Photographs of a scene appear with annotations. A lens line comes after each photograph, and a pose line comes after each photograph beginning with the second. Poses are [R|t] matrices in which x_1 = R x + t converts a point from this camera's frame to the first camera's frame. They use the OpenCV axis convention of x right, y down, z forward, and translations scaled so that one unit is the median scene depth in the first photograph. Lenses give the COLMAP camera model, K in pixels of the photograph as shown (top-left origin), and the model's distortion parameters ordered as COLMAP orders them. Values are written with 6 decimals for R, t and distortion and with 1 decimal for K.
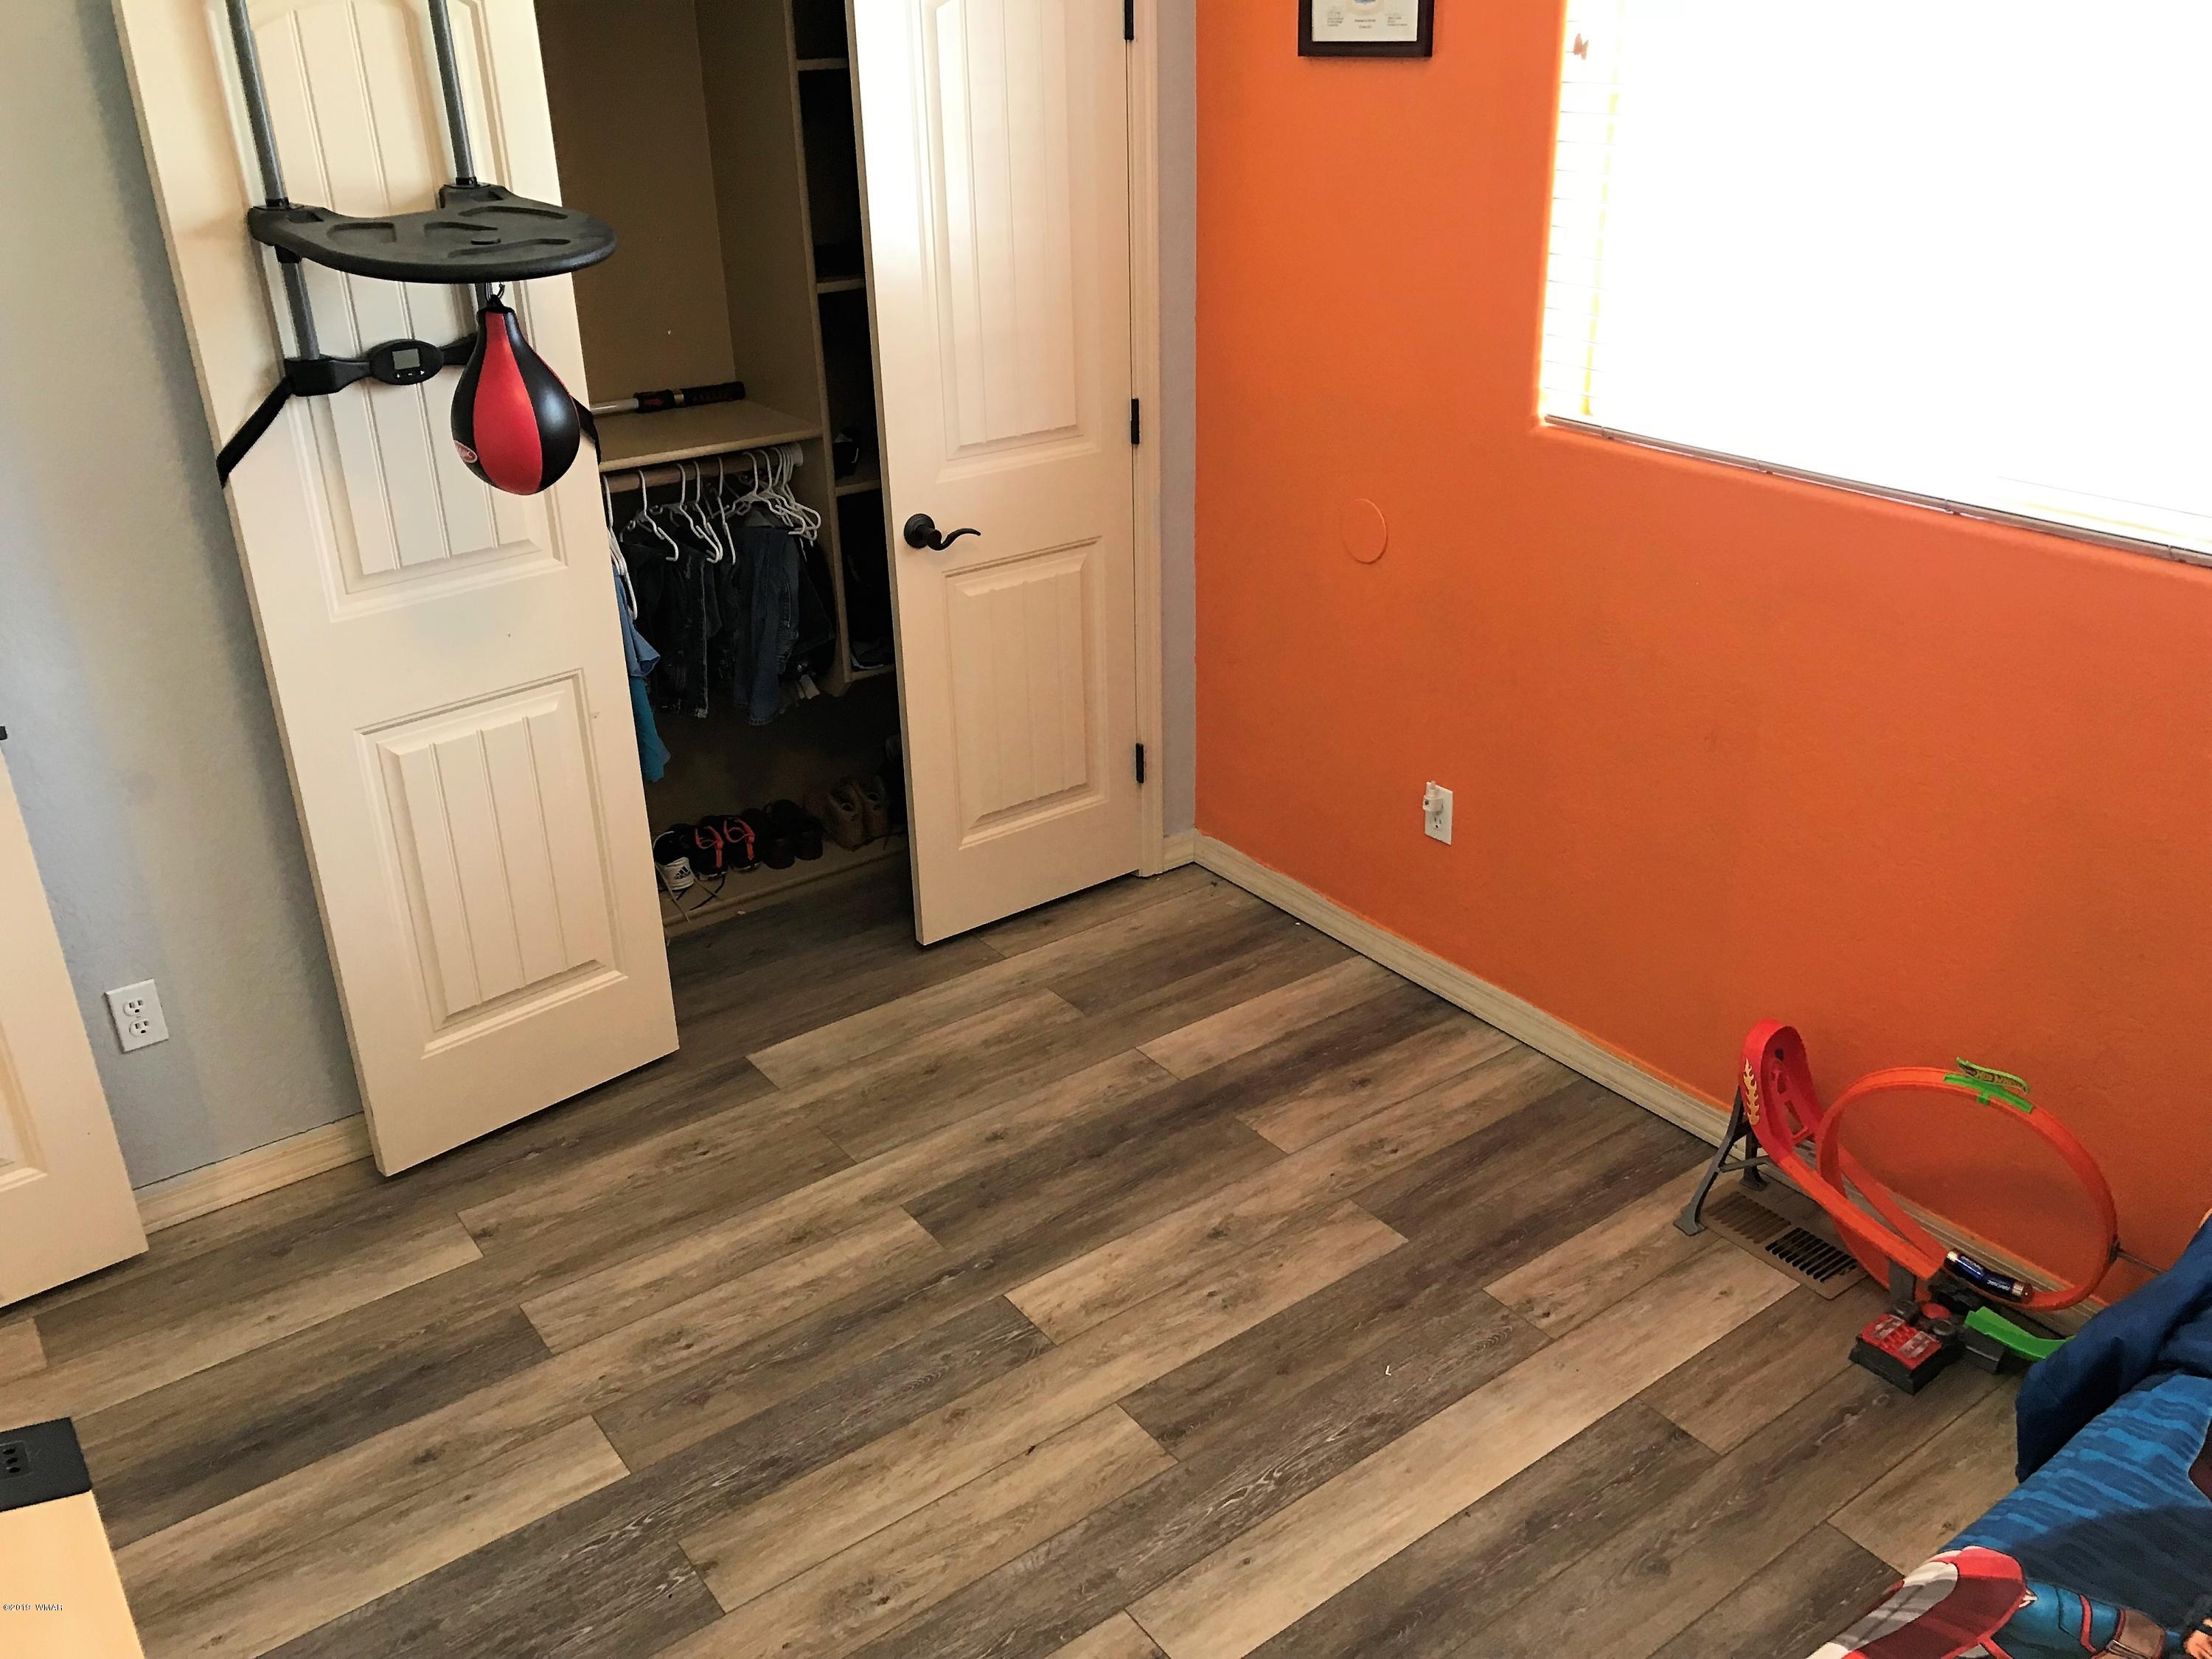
lens RADIAL K [[1830.8, 0, 1106.0], [0, 1830.8, 829.5], [0, 0, 1]] dist [0.016312, -0.000745]
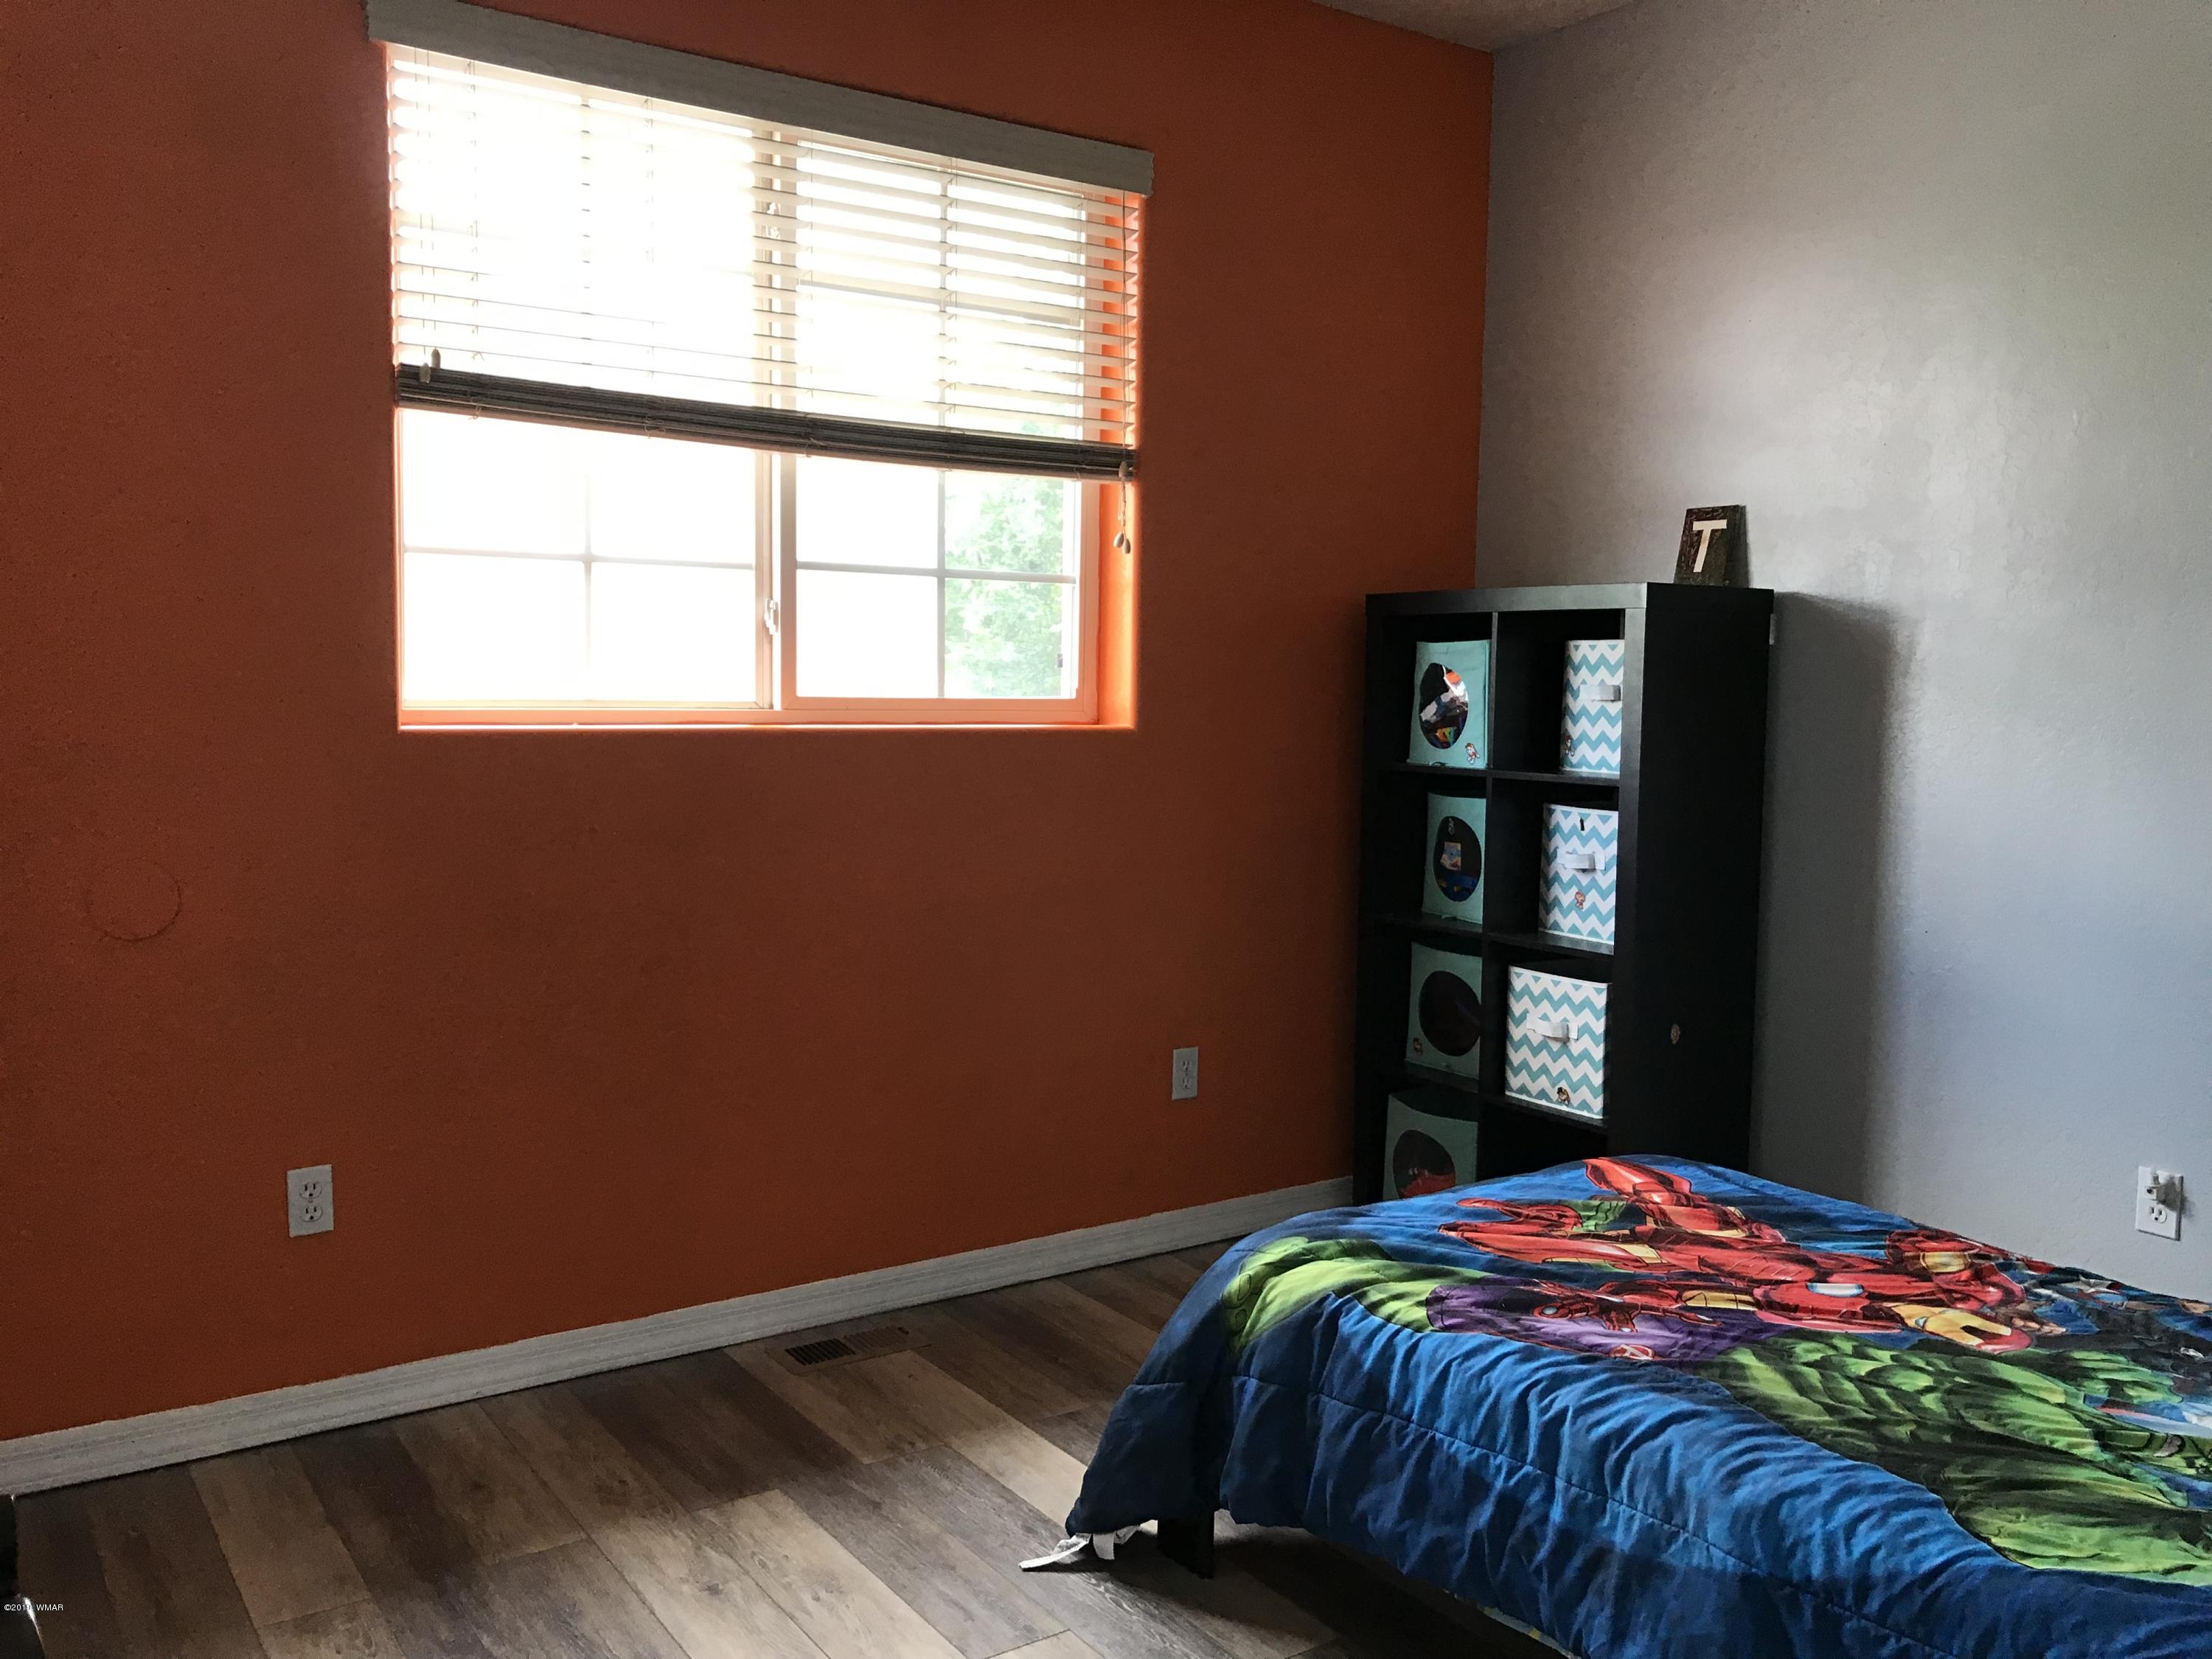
lens RADIAL K [[1830.8, 0, 1106.0], [0, 1830.8, 829.5], [0, 0, 1]] dist [0.016312, -0.000745]
pose [[0.027431, -0.071159, 0.997088, -0.651295], [0.417256, 0.907226, 0.053267, -0.057766], [-0.908375, 0.414580, 0.054578, 0.553079]]
